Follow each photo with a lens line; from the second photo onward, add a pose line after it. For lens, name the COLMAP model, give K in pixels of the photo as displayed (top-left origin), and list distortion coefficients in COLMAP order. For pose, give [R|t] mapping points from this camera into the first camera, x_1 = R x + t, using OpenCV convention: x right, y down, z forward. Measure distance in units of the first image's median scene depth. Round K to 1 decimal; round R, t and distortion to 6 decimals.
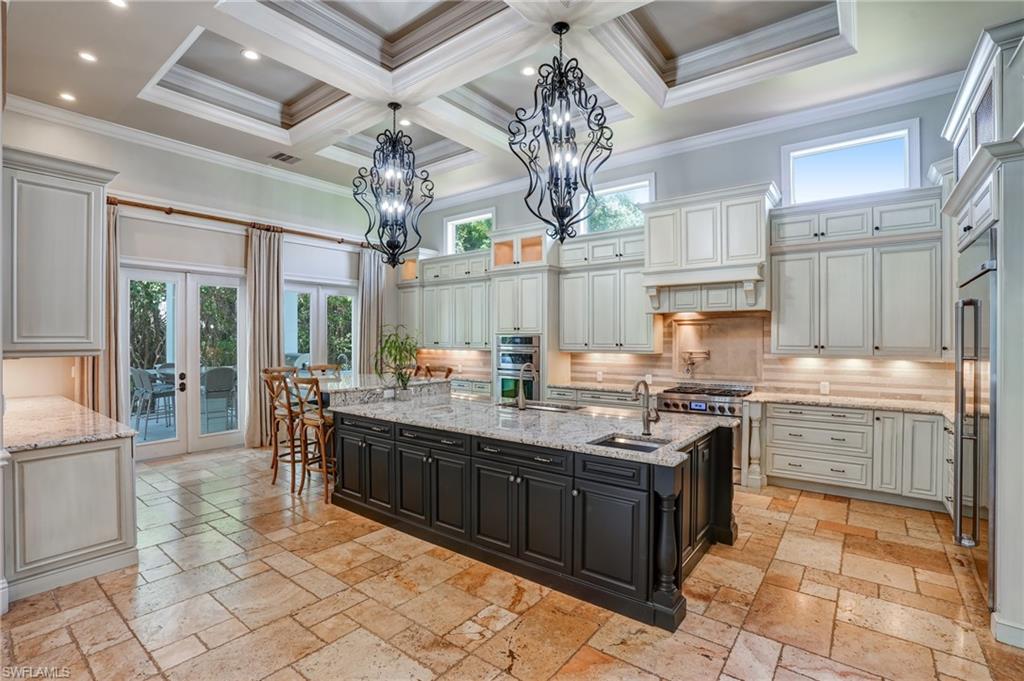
lens RADIAL K [[474.5, 0, 507.6], [0, 474.5, 338.2], [0, 0, 1]] dist [-0.055175, 0.012378]
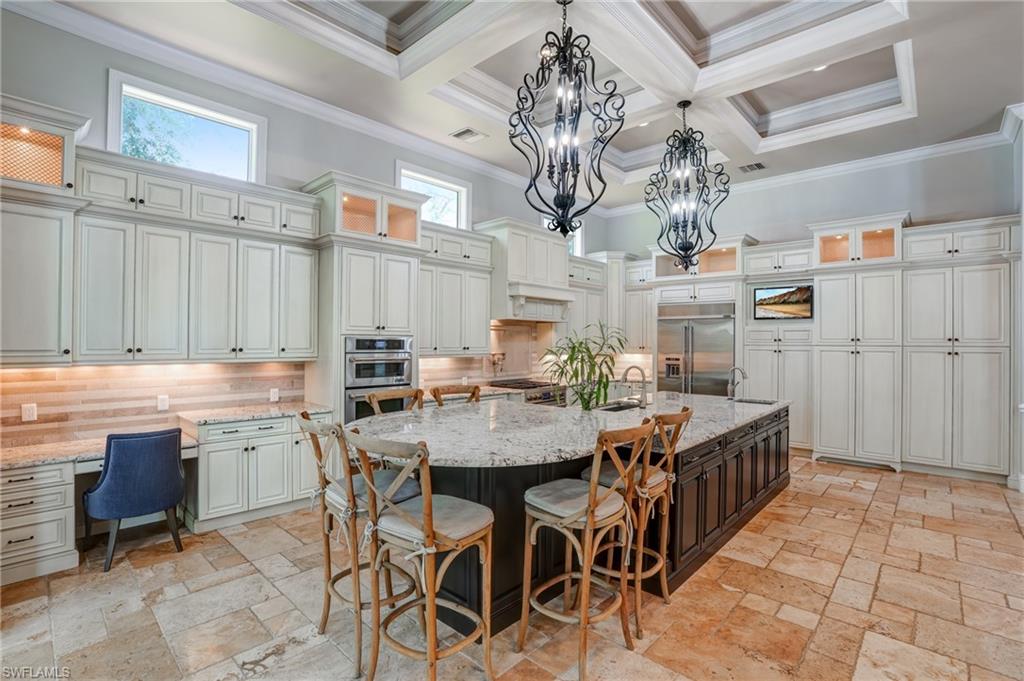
lens RADIAL K [[474.5, 0, 510.8], [0, 474.5, 340.7], [0, 0, 1]] dist [-0.055175, 0.012378]
pose [[0.088363, 0.005577, 0.996073, -0.781264], [-0.001249, 0.999984, -0.005488, 0.003587], [-0.996088, -0.000759, 0.088368, 0.875718]]
